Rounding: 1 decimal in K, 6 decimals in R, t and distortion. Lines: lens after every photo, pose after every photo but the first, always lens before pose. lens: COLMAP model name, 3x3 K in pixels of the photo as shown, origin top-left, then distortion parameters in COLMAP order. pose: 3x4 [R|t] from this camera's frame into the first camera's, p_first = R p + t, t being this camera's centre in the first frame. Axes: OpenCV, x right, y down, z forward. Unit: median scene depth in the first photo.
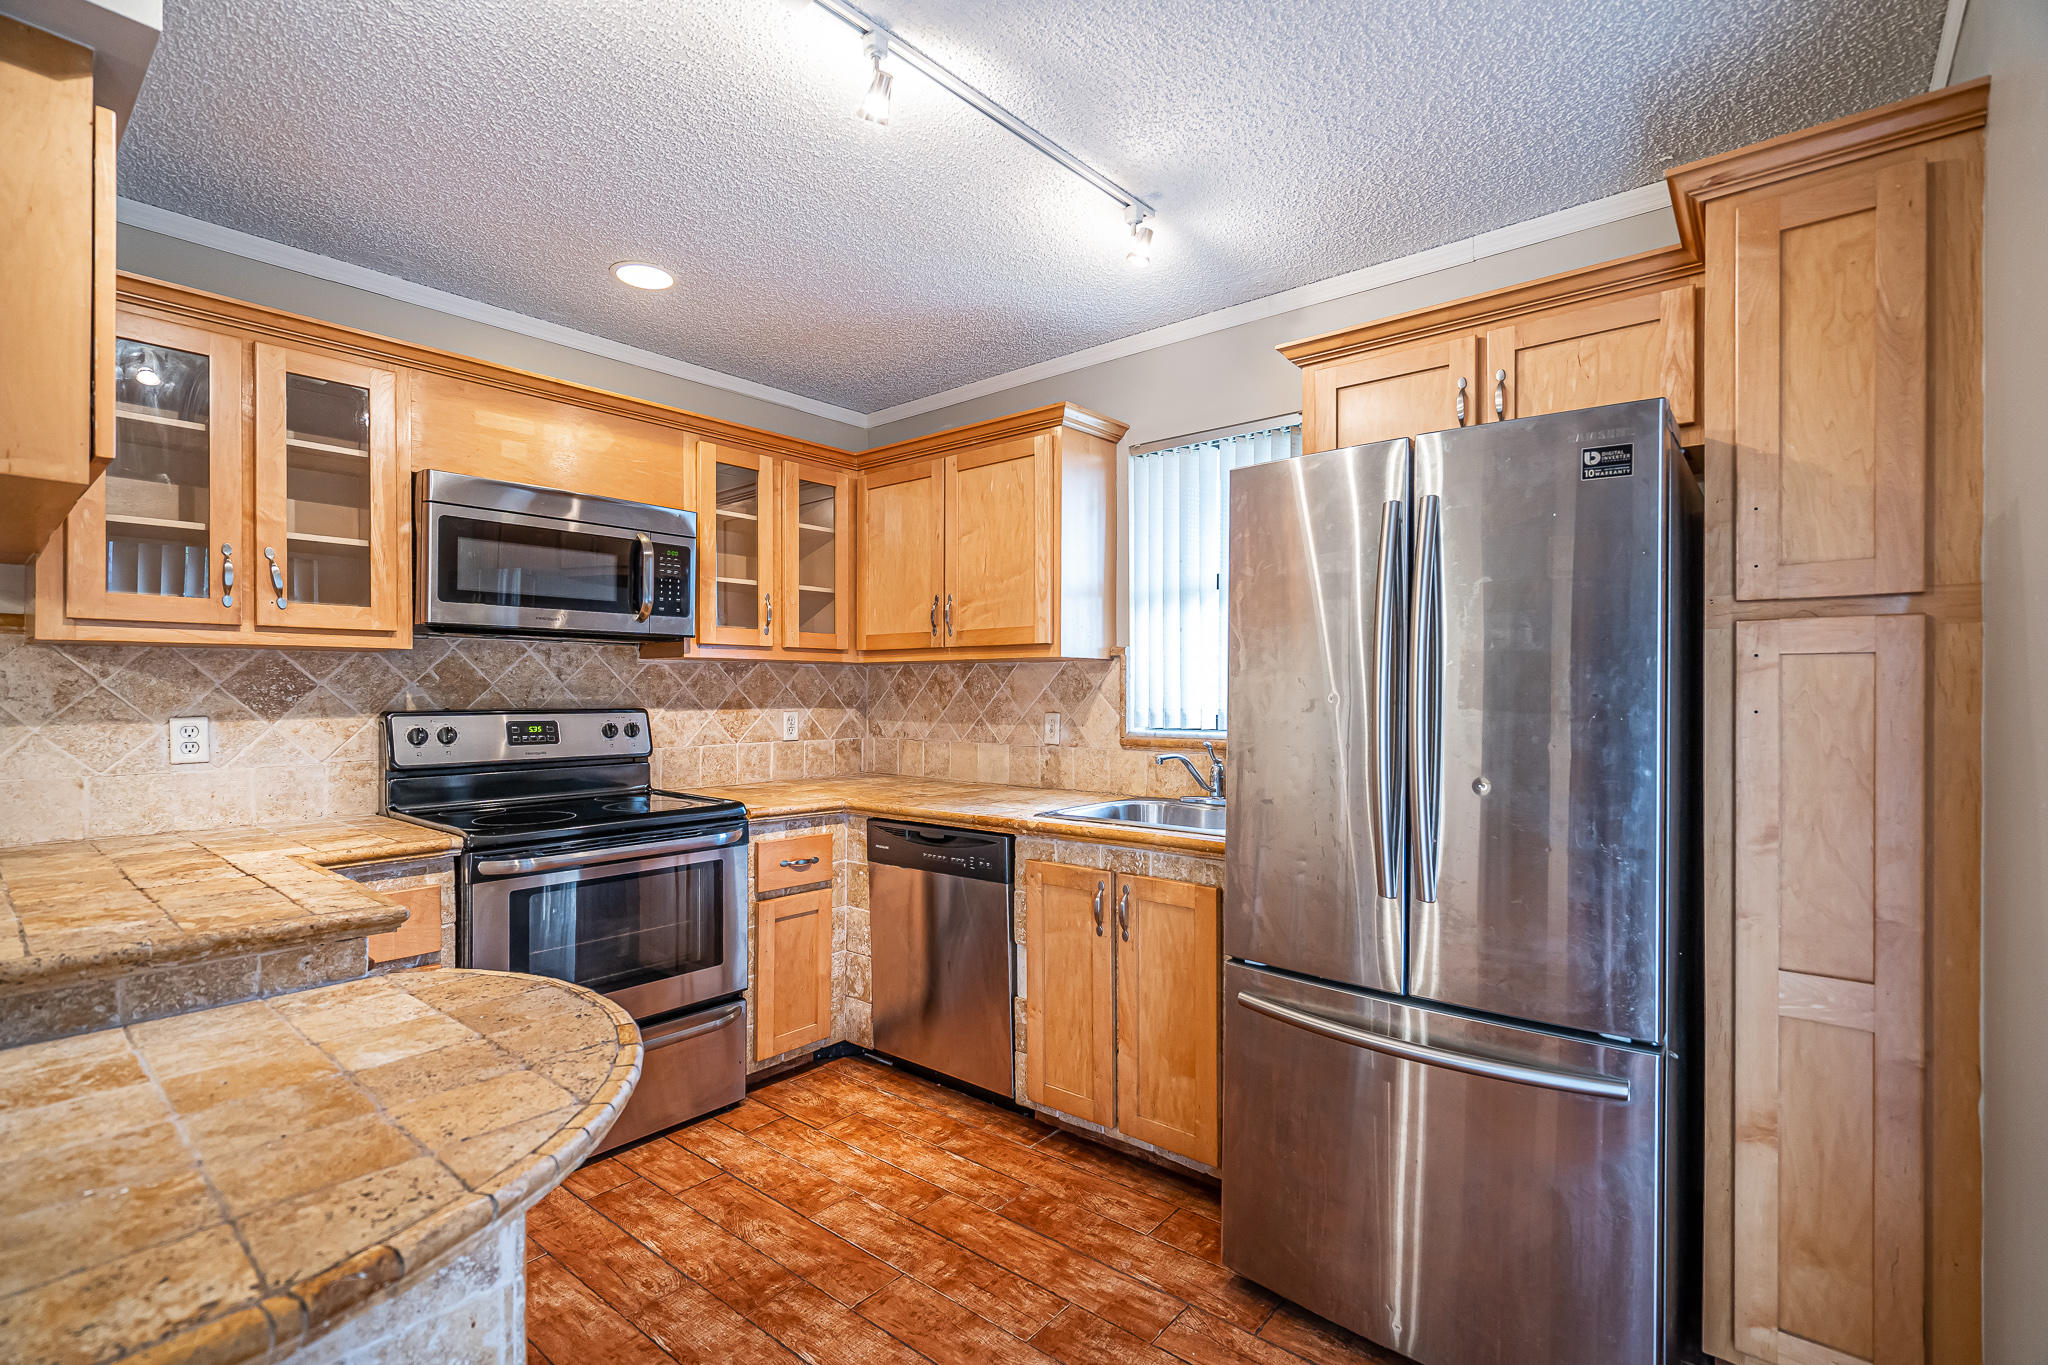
lens RADIAL K [[927.6, 0, 1038.9], [0, 927.6, 689.6], [0, 0, 1]] dist [-0.003677, 0.000345]
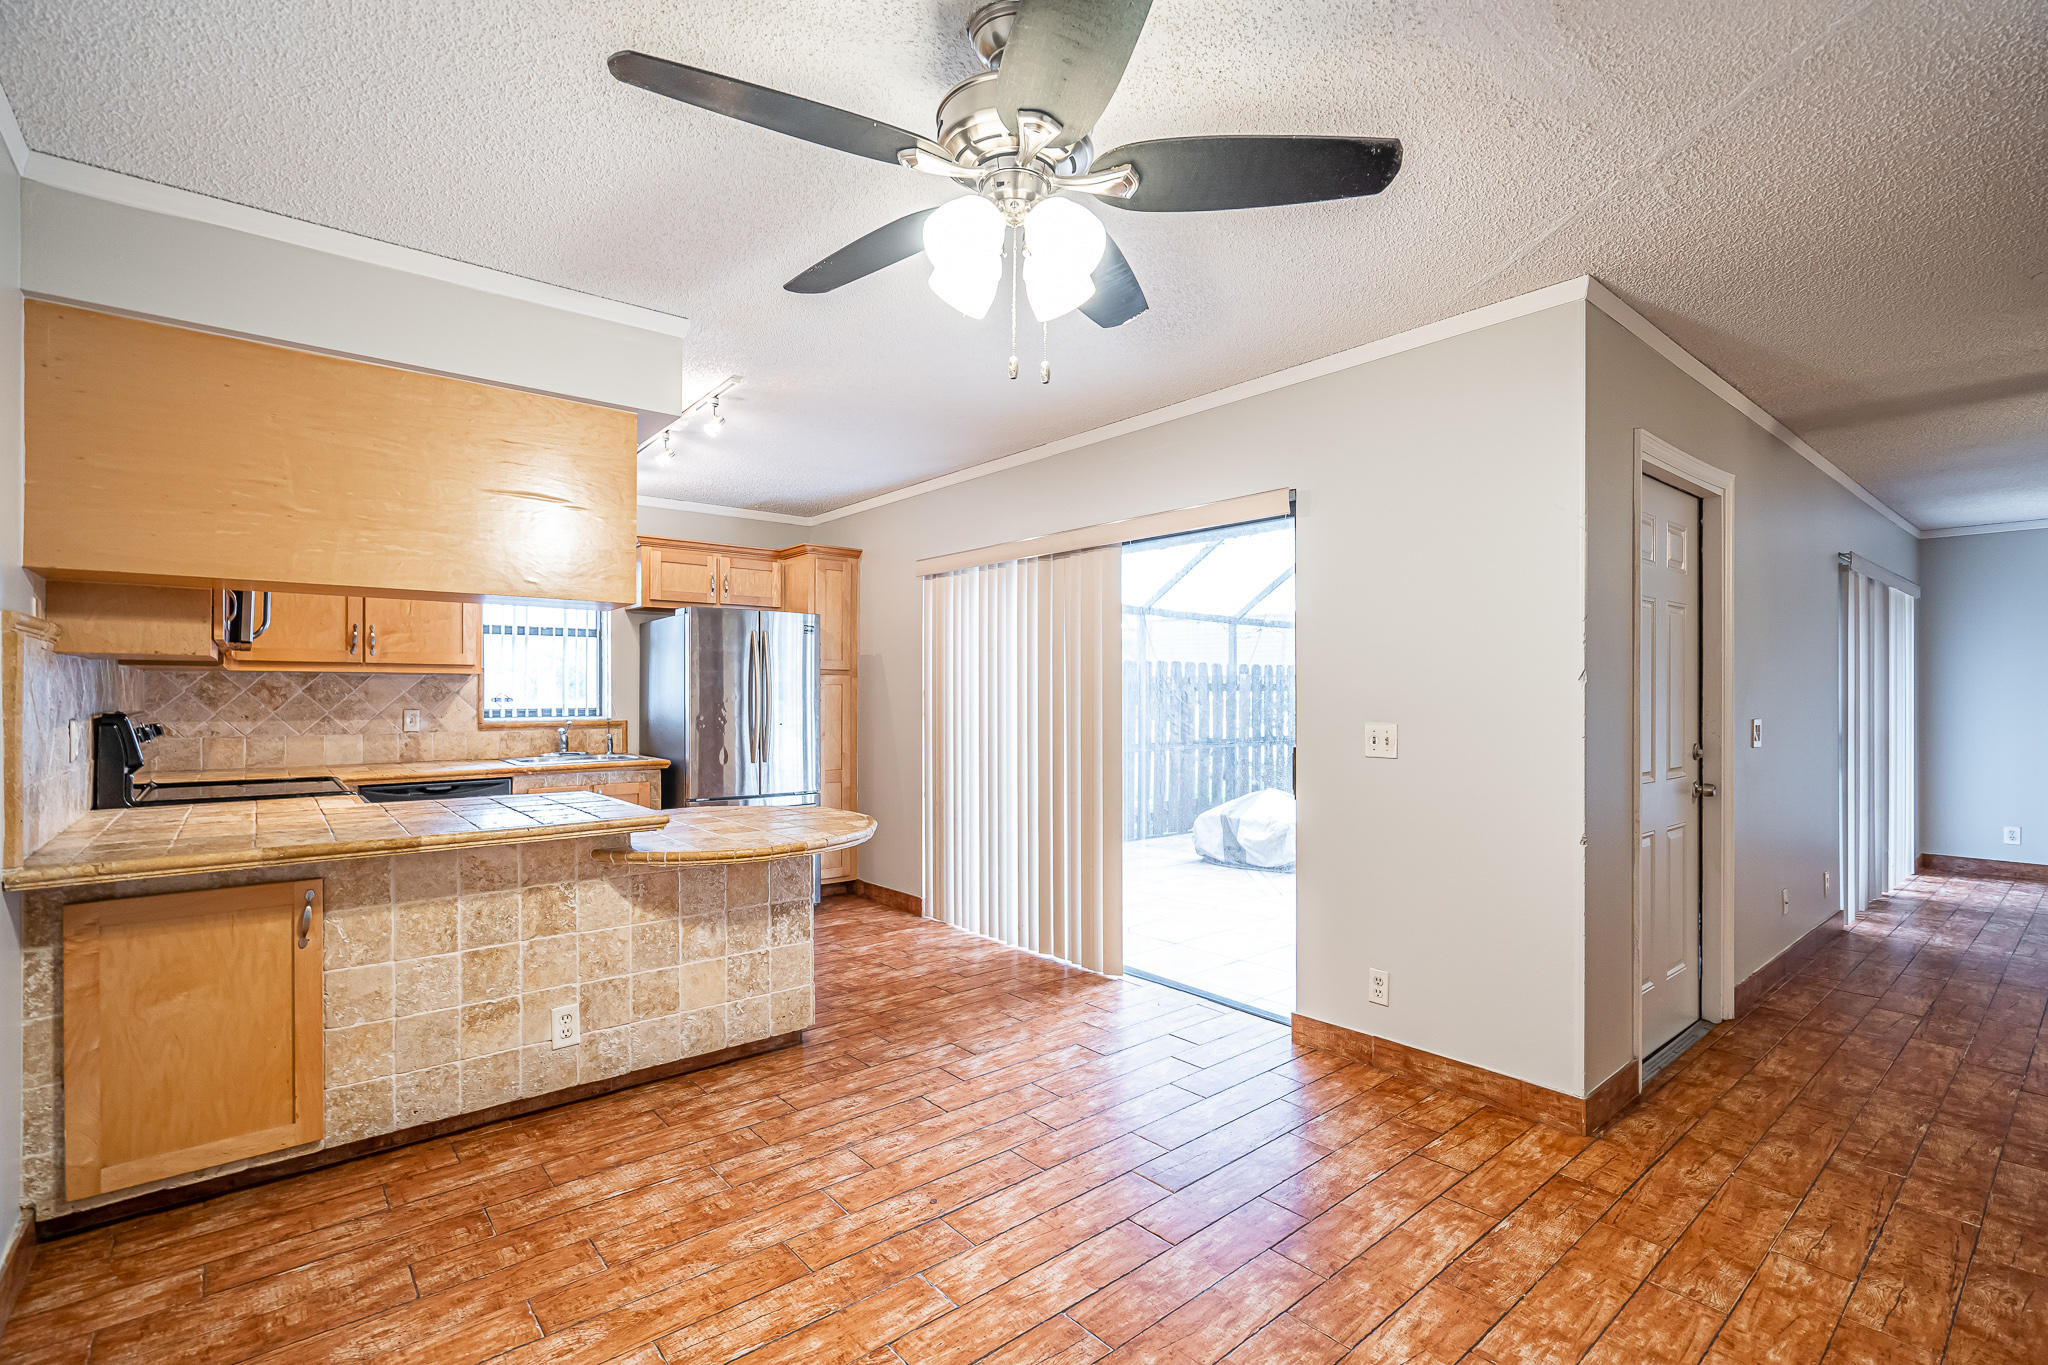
lens RADIAL K [[927.6, 0, 1035.4], [0, 927.6, 688.8], [0, 0, 1]] dist [-0.003677, 0.000345]
pose [[0.180896, 0.005398, 0.983487, -1.383730], [-0.002007, 0.999985, -0.005119, -0.002537], [-0.983500, -0.001048, 0.180904, -0.244443]]
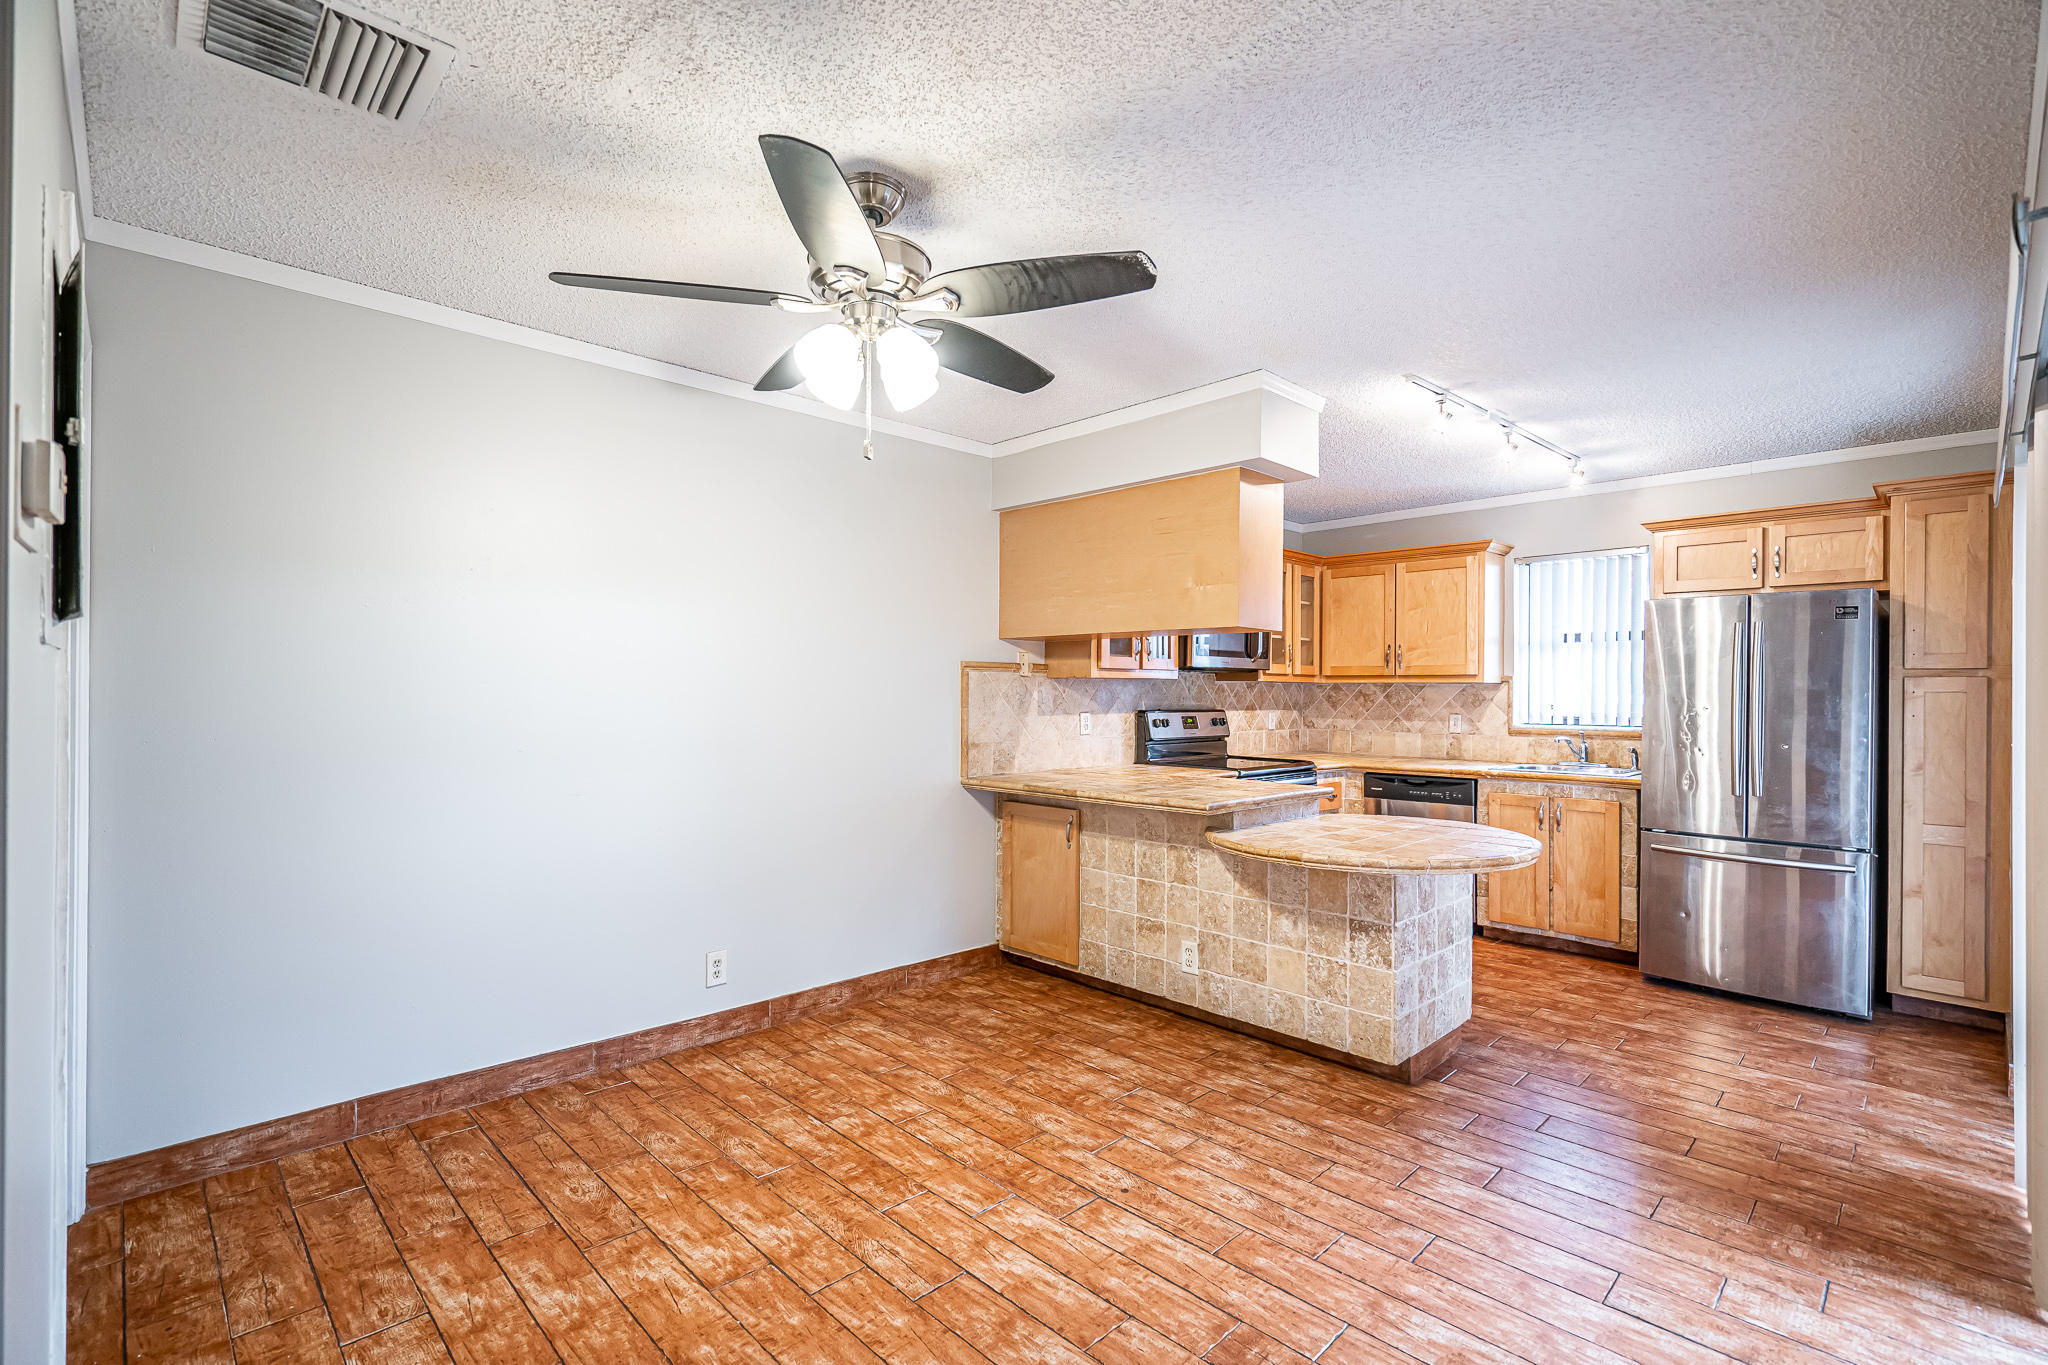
lens RADIAL K [[927.6, 0, 1033.2], [0, 927.6, 690.8], [0, 0, 1]] dist [-0.003677, 0.000345]
pose [[0.994195, 0.005867, -0.107430, -0.632444], [-0.005904, 0.999983, -0.000024, -0.014058], [0.107428, 0.000658, 0.994213, -0.833386]]
